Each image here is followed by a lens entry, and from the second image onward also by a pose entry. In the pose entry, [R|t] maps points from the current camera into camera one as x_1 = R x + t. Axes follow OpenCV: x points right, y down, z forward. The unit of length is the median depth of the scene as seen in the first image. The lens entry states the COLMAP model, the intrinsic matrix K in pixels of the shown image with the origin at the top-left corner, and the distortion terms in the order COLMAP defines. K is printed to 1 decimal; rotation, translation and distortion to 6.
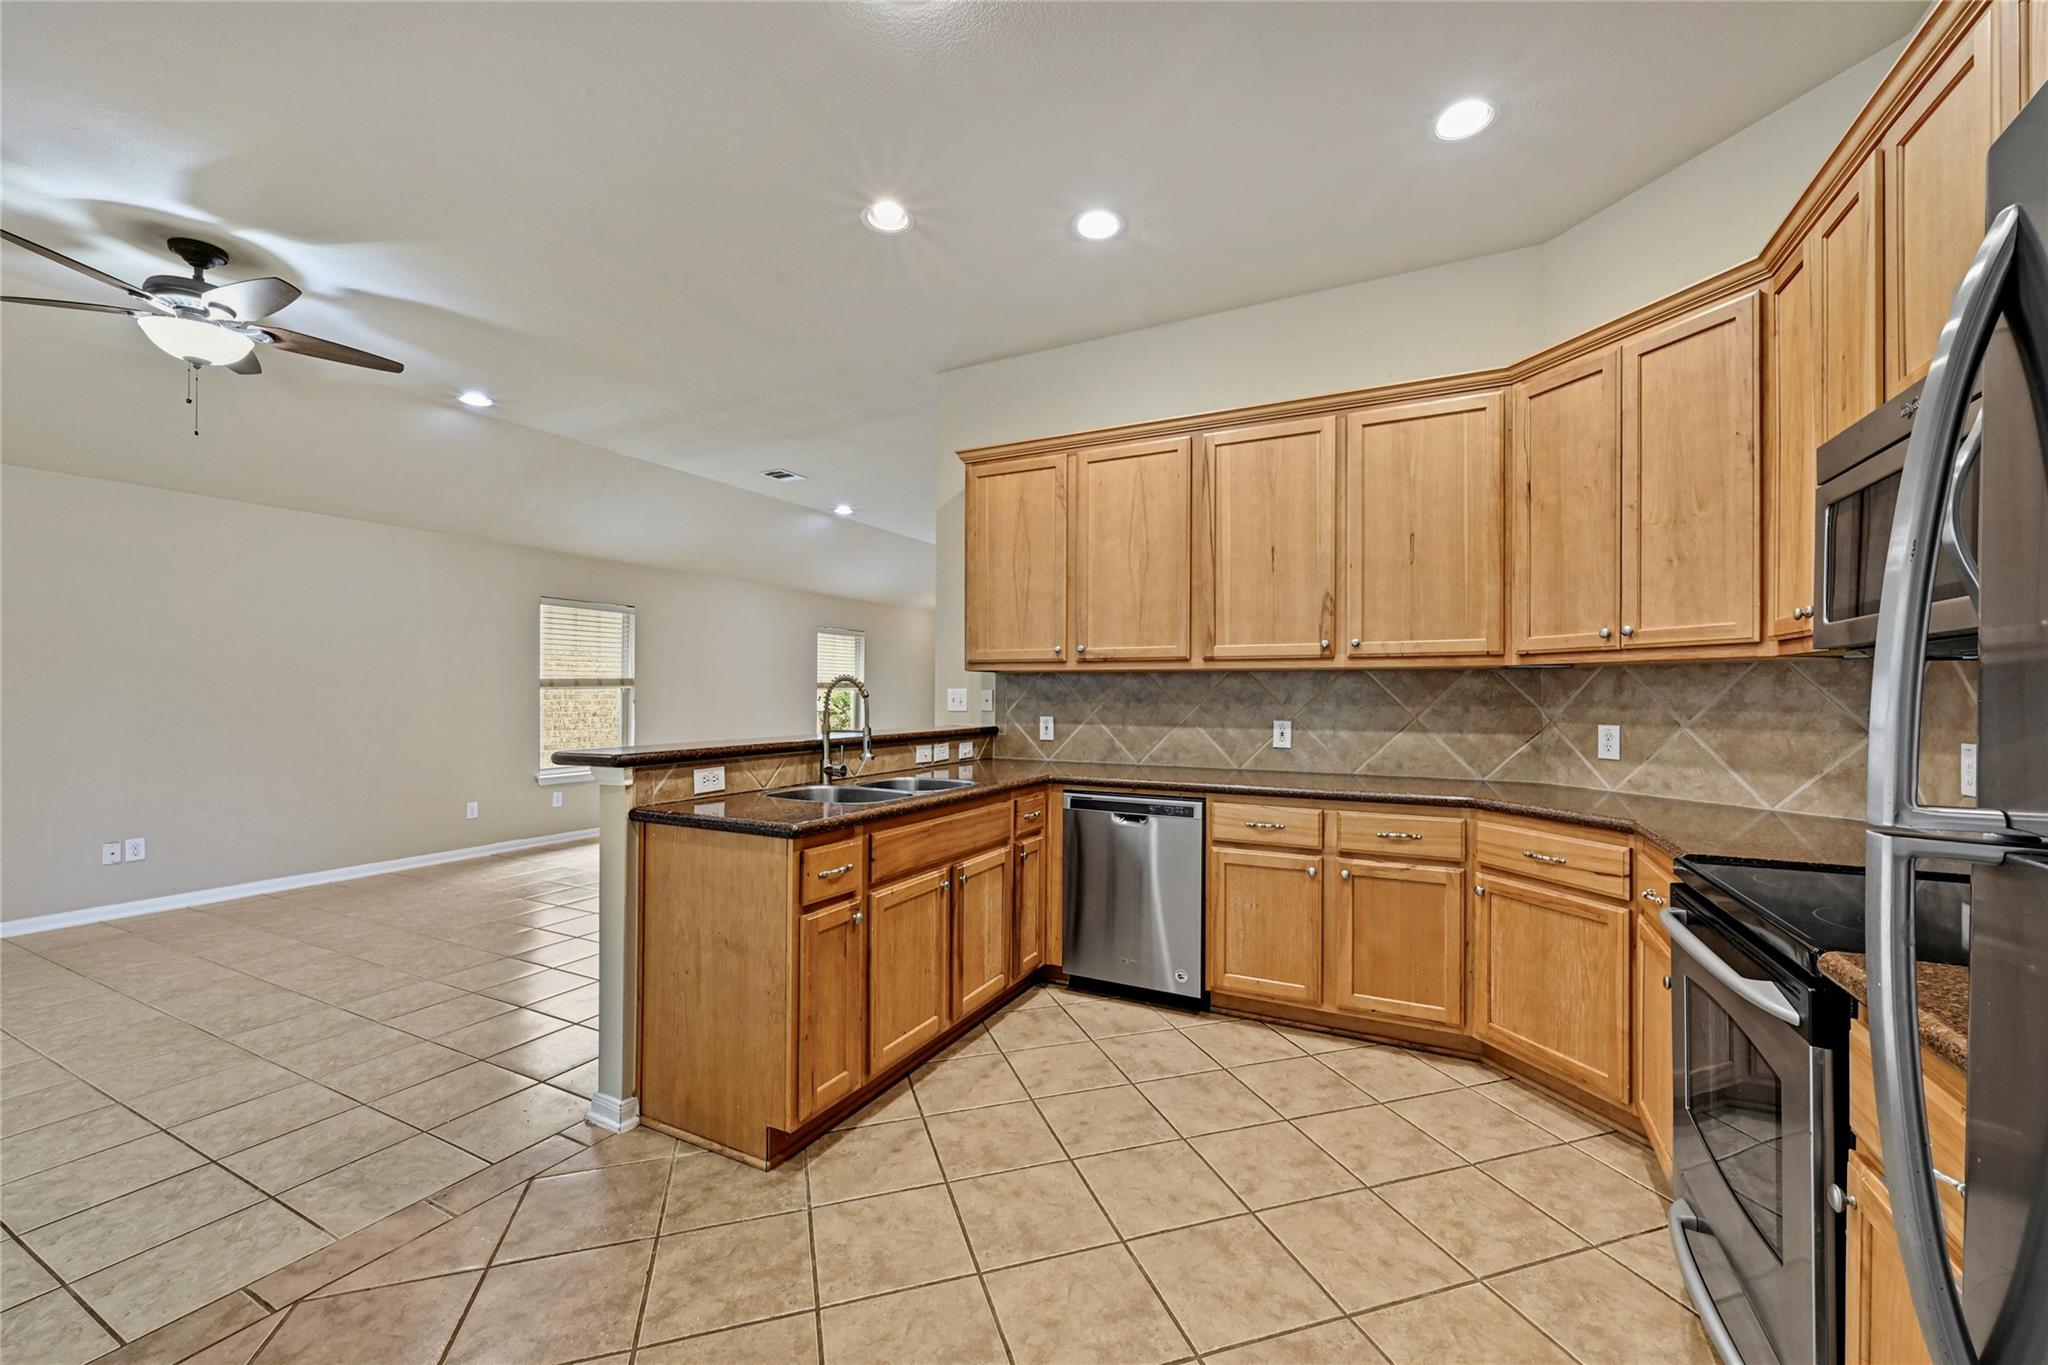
lens RADIAL K [[815.1, 0, 1020.3], [0, 815.1, 690.7], [0, 0, 1]] dist [-0.000061, -0.000415]
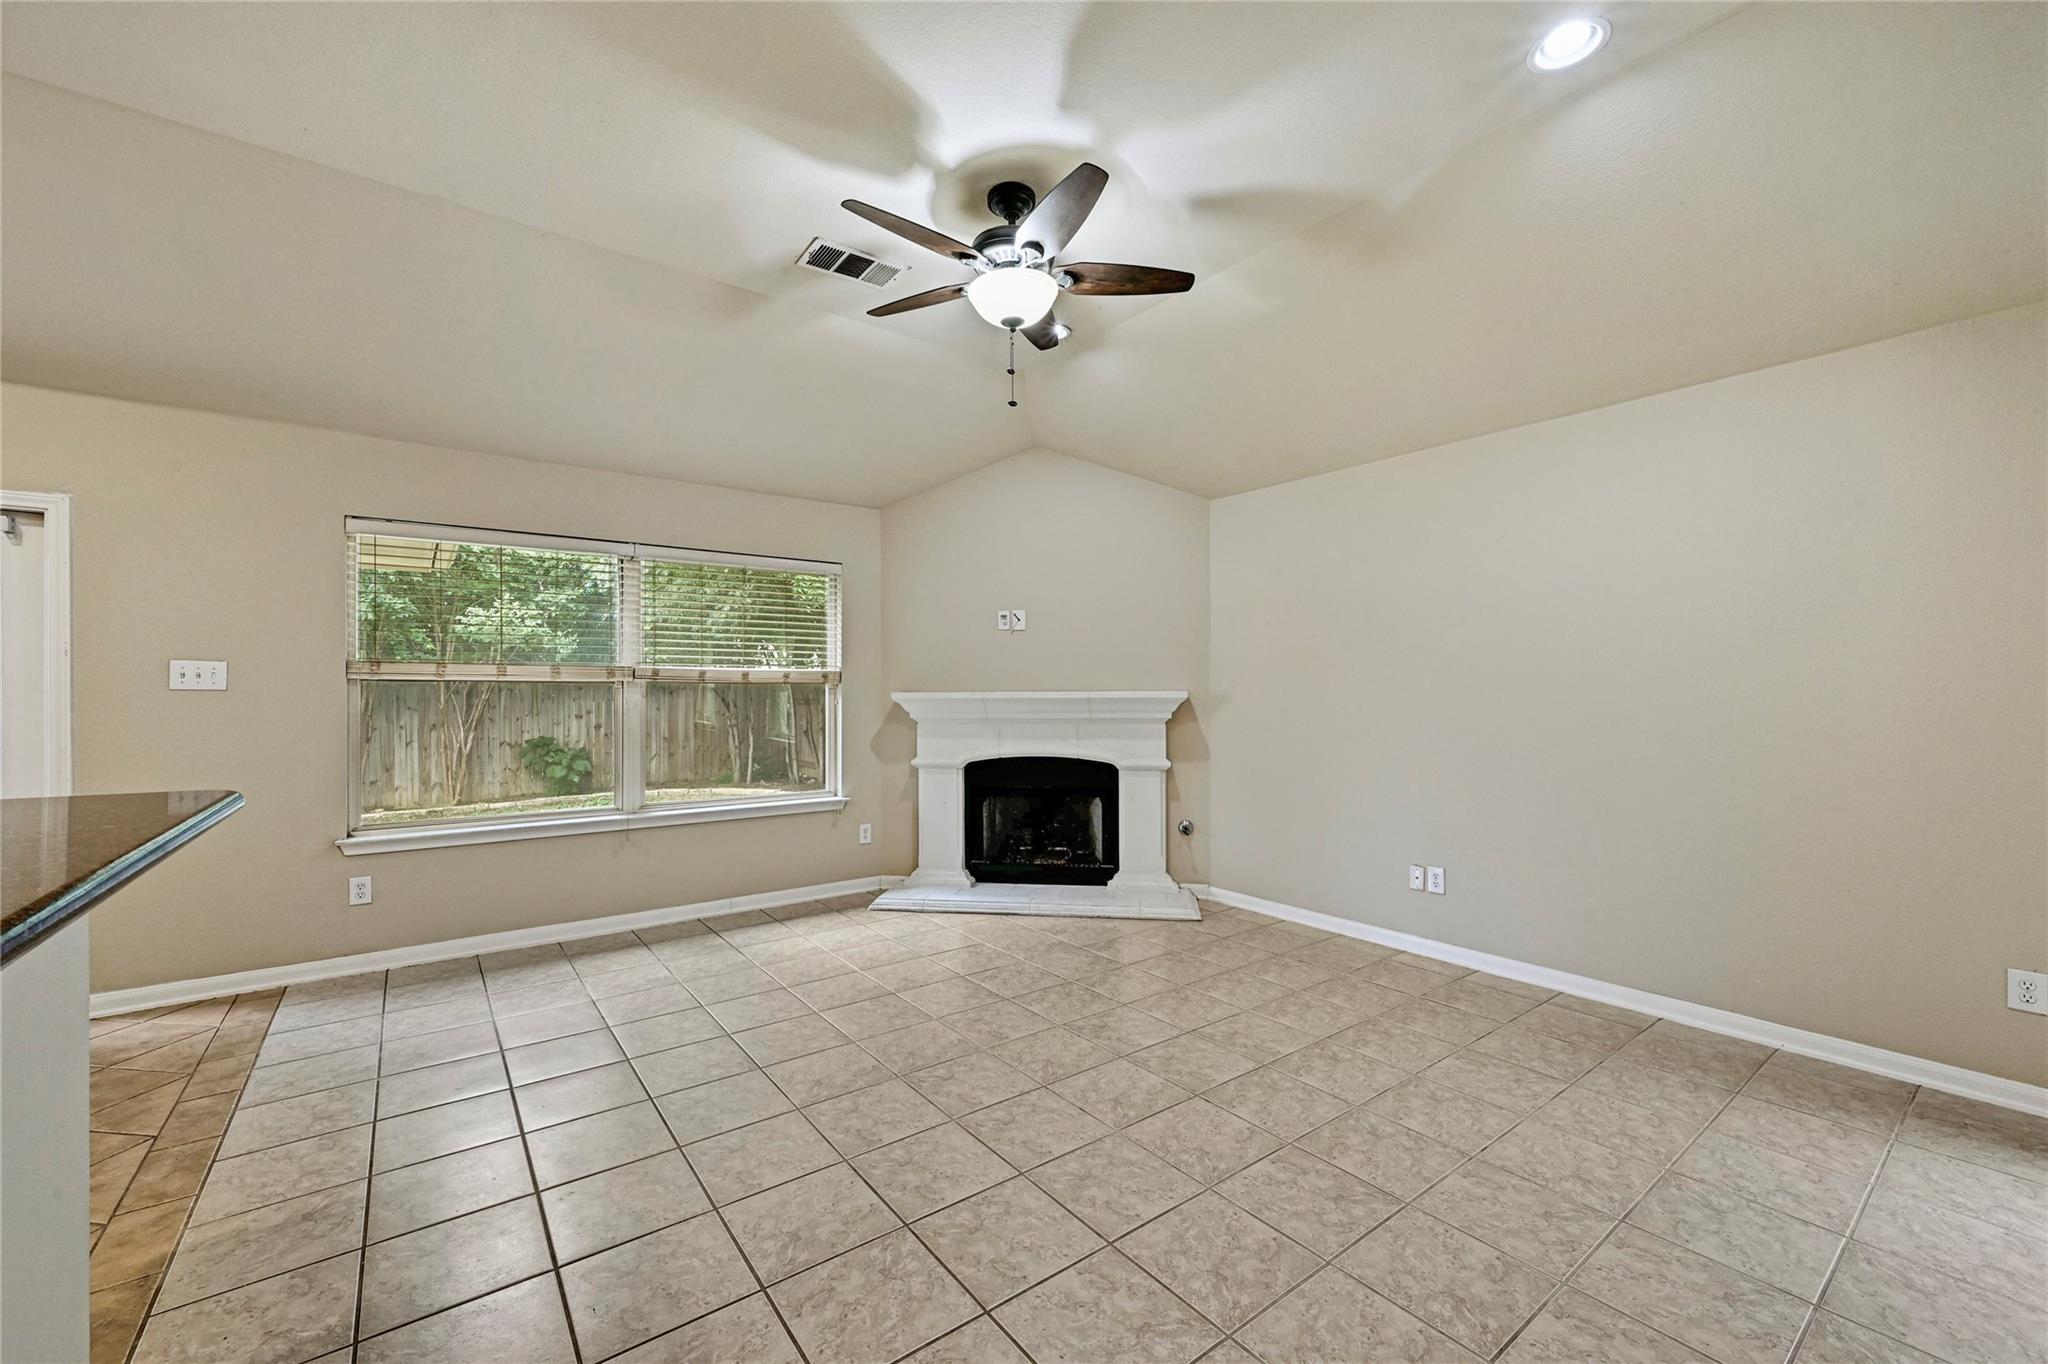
lens RADIAL K [[815.1, 0, 1046.5], [0, 815.1, 693.0], [0, 0, 1]] dist [-0.000061, -0.000415]
pose [[-0.416744, 0.000314, -0.909024, -0.219741], [0.001725, 0.999998, -0.000445, 0.001678], [0.909022, -0.001753, -0.416744, 1.473694]]
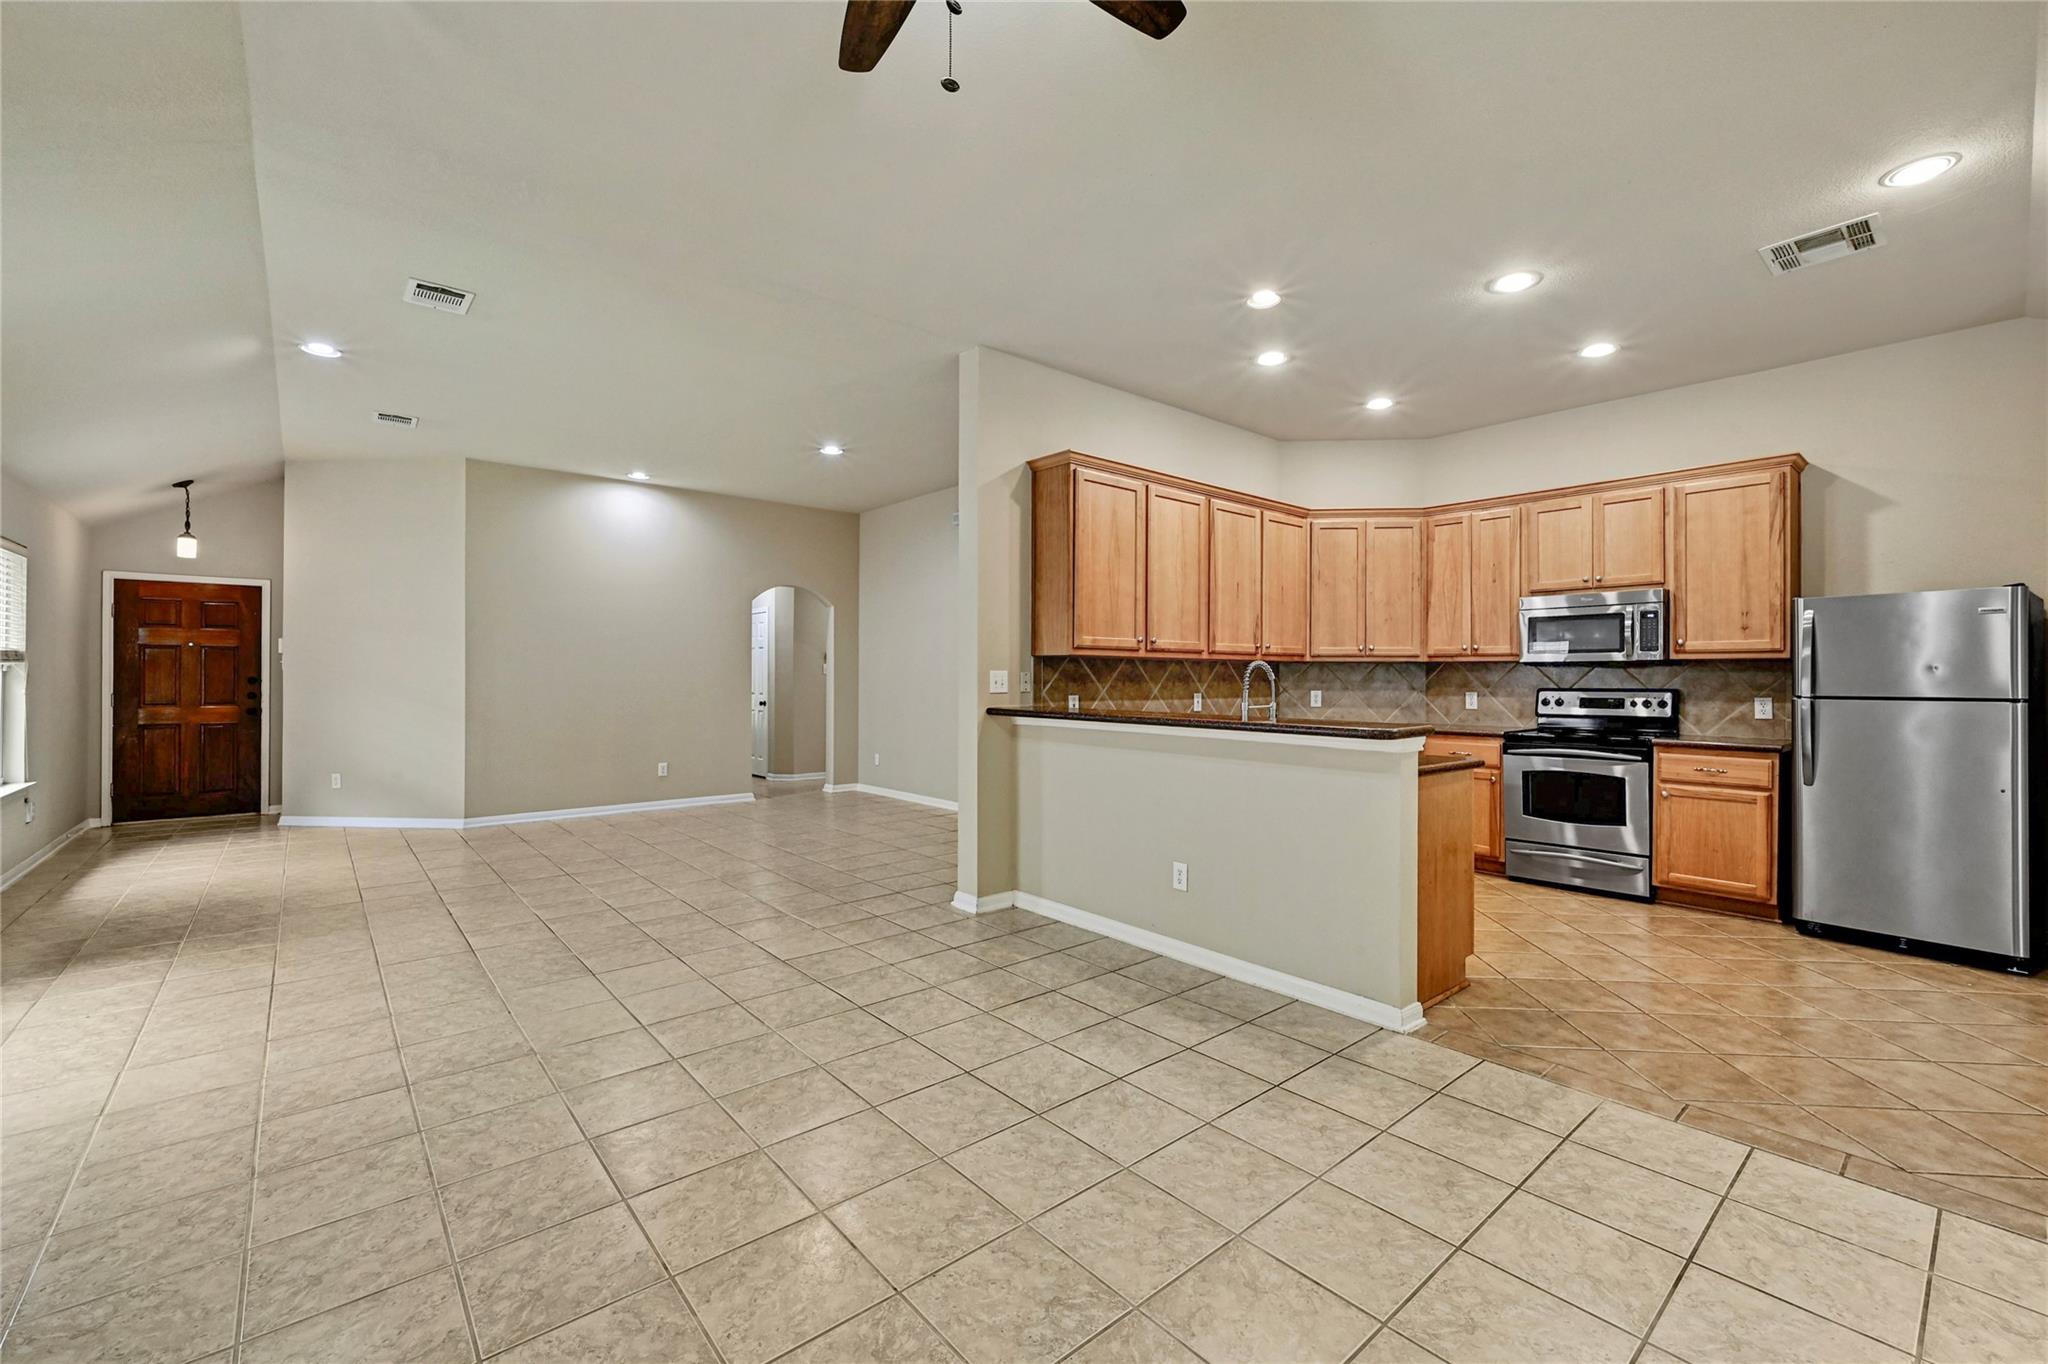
lens RADIAL K [[848.1, 0, 1029.6], [0, 848.1, 675.6], [0, 0, 1]] dist [0.001089, -0.001825]
pose [[0.372898, -0.001662, 0.927871, -1.484450], [-0.005425, 0.999977, 0.003972, -0.000851], [-0.927857, -0.006515, 0.372880, 0.826112]]
